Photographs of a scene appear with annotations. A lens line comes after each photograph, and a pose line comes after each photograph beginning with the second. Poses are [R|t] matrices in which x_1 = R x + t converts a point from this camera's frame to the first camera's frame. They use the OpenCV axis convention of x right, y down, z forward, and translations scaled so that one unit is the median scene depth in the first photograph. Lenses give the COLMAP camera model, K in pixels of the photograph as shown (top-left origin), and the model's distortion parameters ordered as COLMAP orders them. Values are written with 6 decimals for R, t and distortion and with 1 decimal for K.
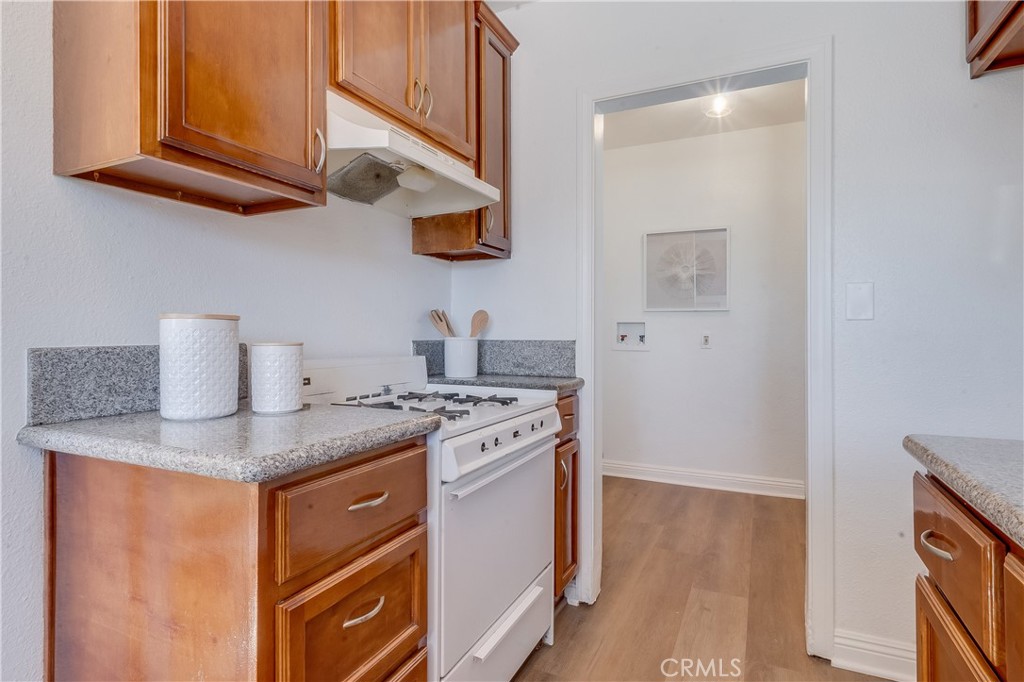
lens RADIAL K [[532.9, 0, 502.2], [0, 532.9, 324.0], [0, 0, 1]] dist [0.002479, -0.000981]
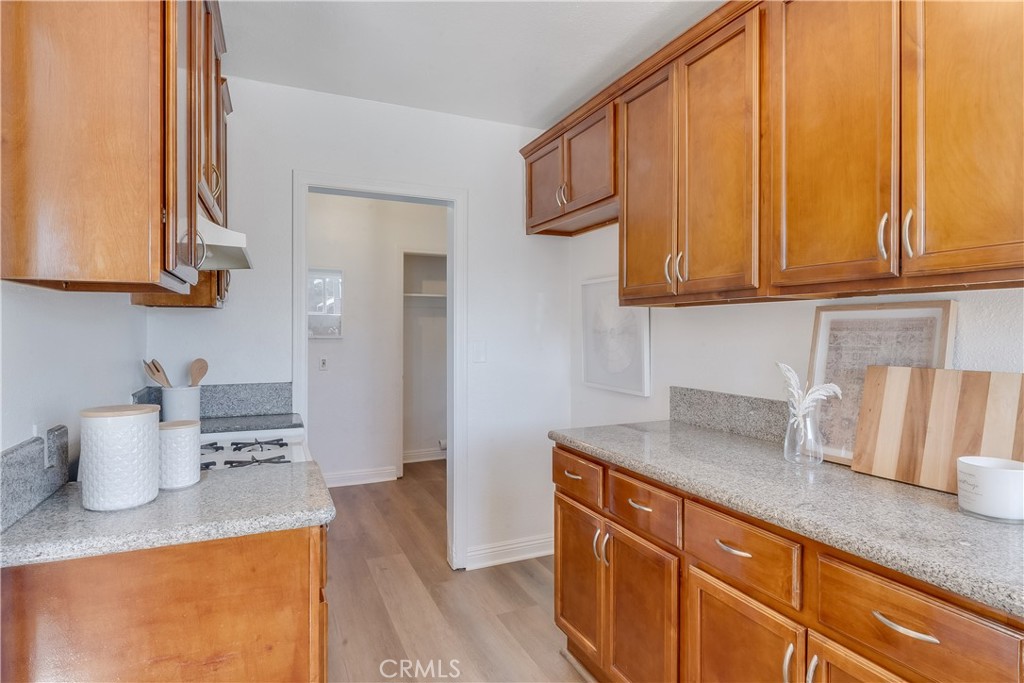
lens RADIAL K [[532.9, 0, 513.7], [0, 532.9, 332.5], [0, 0, 1]] dist [0.002479, -0.000981]
pose [[0.649776, 0.001181, 0.760125, -0.429278], [-0.013084, 0.999868, 0.009632, -0.094256], [-0.760013, -0.016204, 0.649706, -0.141623]]
